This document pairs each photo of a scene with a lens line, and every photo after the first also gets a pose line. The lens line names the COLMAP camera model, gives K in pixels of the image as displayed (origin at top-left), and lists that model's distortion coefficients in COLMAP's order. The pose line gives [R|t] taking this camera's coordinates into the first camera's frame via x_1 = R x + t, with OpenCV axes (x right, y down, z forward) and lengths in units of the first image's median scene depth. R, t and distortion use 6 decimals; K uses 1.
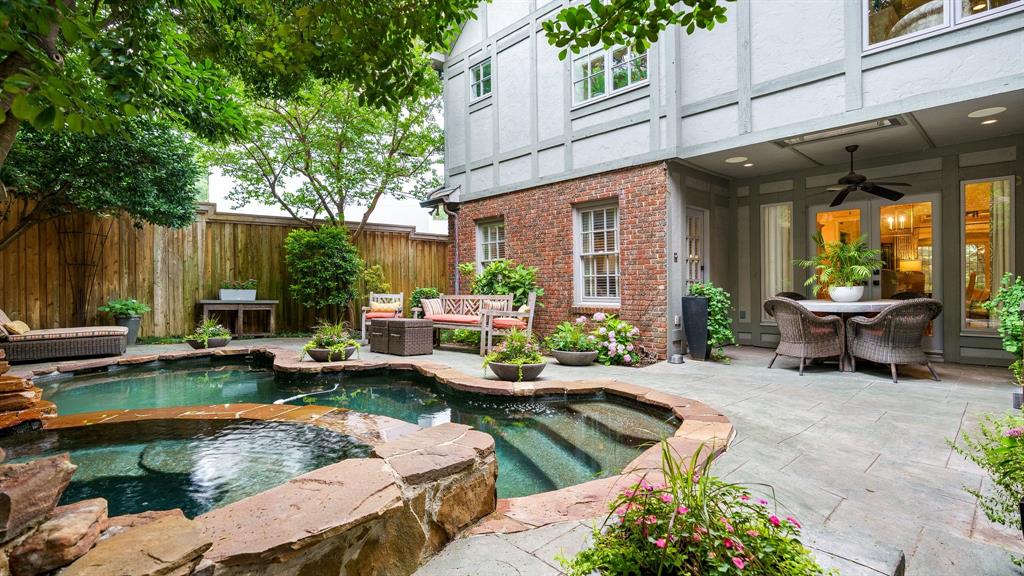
lens RADIAL K [[484.4, 0, 519.7], [0, 484.4, 282.8], [0, 0, 1]] dist [0.000826, -0.000044]
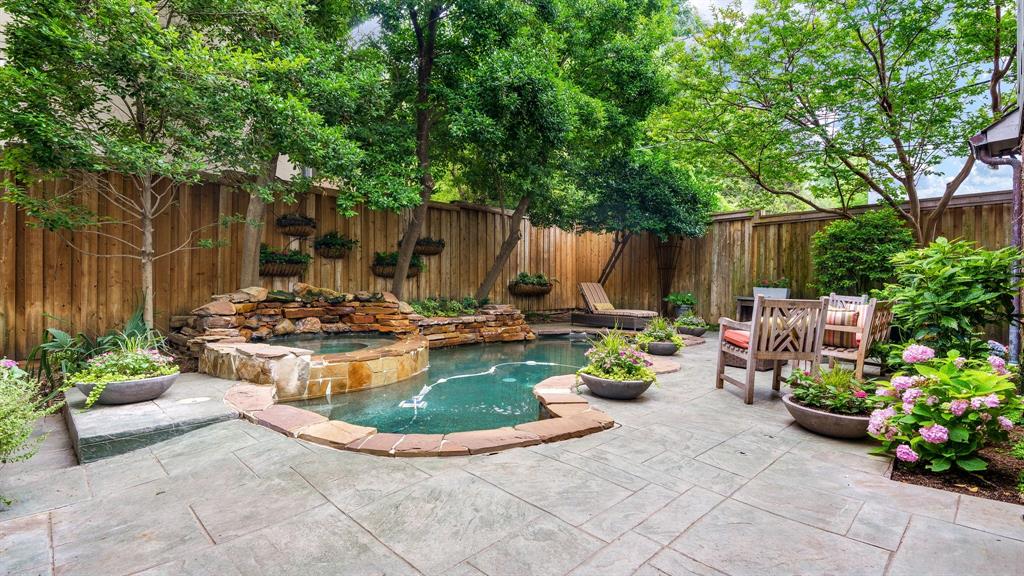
lens RADIAL K [[484.4, 0, 519.7], [0, 484.4, 282.8], [0, 0, 1]] dist [0.000826, -0.000044]
pose [[0.017687, 0.004382, -0.999834, 0.454345], [-0.005096, 0.999978, 0.004292, 0.001356], [0.999831, 0.005020, 0.017709, 0.454303]]
